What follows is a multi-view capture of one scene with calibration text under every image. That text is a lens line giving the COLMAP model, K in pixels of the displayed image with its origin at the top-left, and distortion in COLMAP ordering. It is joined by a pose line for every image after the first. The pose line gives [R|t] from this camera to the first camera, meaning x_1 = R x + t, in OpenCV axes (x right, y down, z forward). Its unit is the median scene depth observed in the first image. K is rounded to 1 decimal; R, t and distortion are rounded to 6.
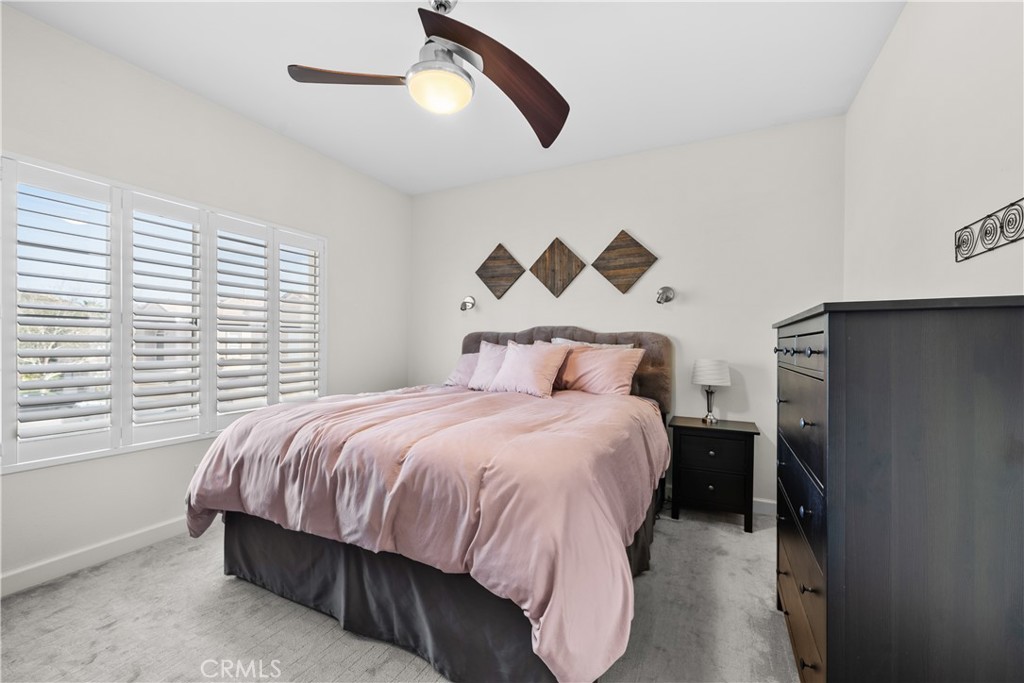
lens RADIAL K [[413.4, 0, 512.7], [0, 413.4, 338.6], [0, 0, 1]] dist [-0.001308, 0.000413]
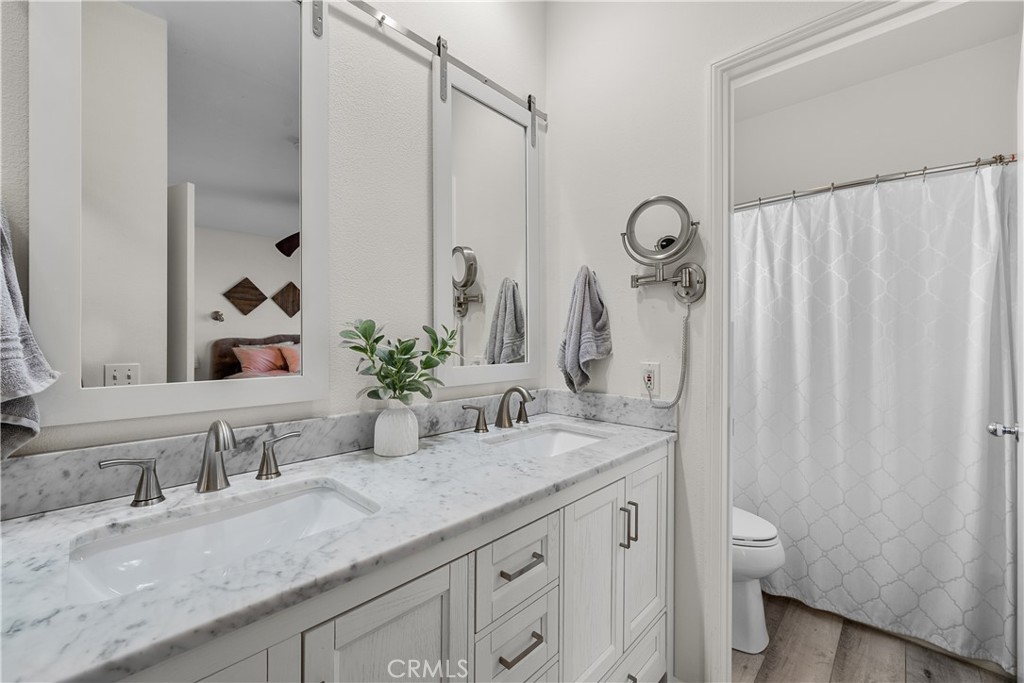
lens RADIAL K [[413.4, 0, 512.5], [0, 413.4, 340.4], [0, 0, 1]] dist [-0.001308, 0.000413]
pose [[0.292653, -0.007631, 0.956188, -1.173625], [0.008391, 0.999950, 0.005412, -0.008155], [-0.956182, 0.006439, 0.292702, -0.326408]]
